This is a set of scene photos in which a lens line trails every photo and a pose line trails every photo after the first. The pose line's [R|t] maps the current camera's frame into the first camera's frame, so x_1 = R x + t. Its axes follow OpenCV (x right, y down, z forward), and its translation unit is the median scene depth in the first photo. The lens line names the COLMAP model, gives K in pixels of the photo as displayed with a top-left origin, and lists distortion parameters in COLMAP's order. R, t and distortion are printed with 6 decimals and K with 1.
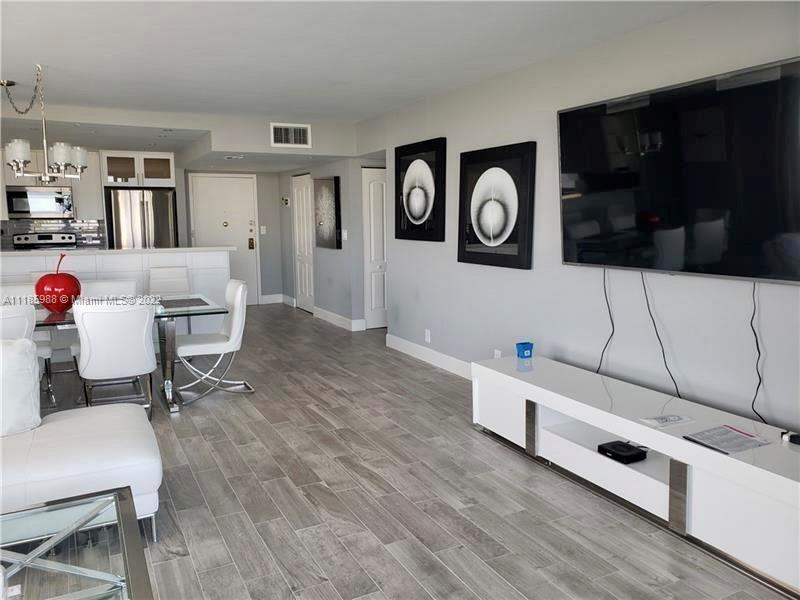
lens RADIAL K [[617.8, 0, 400.4], [0, 617.8, 294.5], [0, 0, 1]] dist [0.030491, -0.032671]
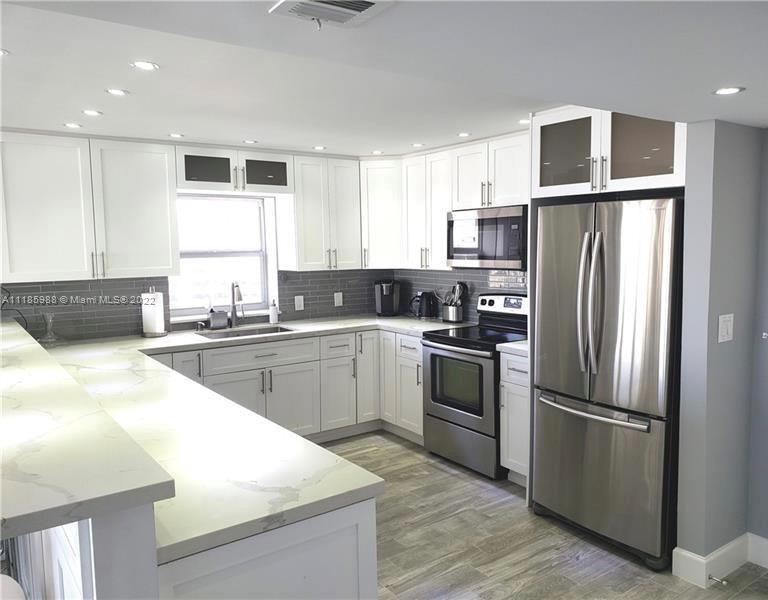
lens RADIAL K [[615.7, 0, 381.9], [0, 615.7, 301.9], [0, 0, 1]] dist [-0.012184, -0.005702]
pose [[0.150128, 0.096442, -0.983951, -0.103956], [-0.101027, 0.991518, 0.081769, -0.175176], [0.983491, 0.087129, 0.158598, 1.138899]]
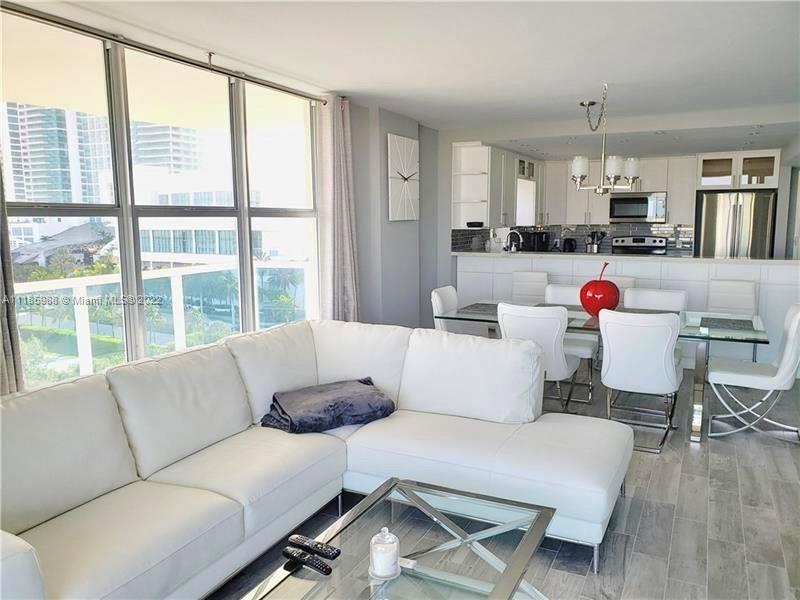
lens RADIAL K [[617.8, 0, 405.4], [0, 617.8, 297.6], [0, 0, 1]] dist [0.030491, -0.032671]
pose [[0.589965, 0.103277, -0.800797, 0.070966], [-0.097041, 0.993666, 0.056659, -0.023531], [0.801576, 0.044283, 0.596250, 0.078280]]
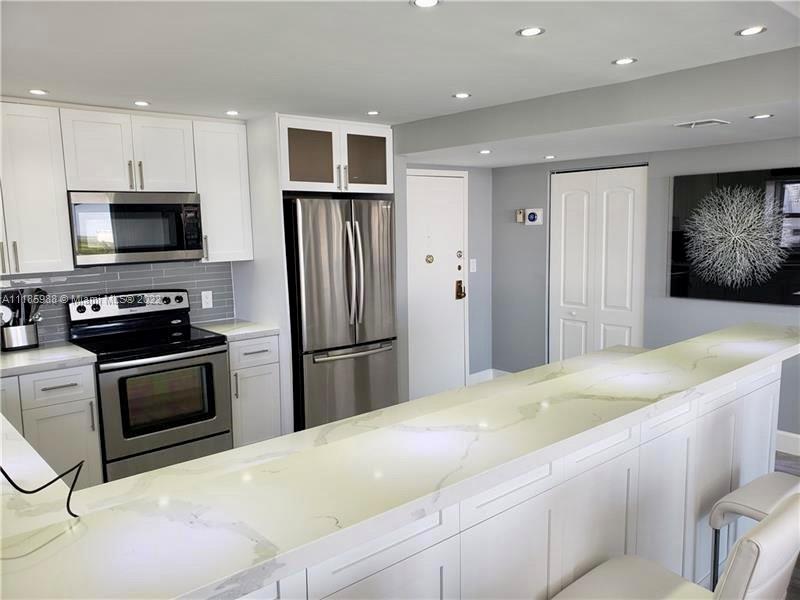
lens RADIAL K [[617.8, 0, 403.6], [0, 617.8, 307.7], [0, 0, 1]] dist [0.030491, -0.032671]
pose [[0.973534, -0.048600, 0.223314, -0.674225], [0.048791, 0.998798, 0.004664, -0.112494], [-0.223272, 0.006355, 0.974735, 0.704922]]
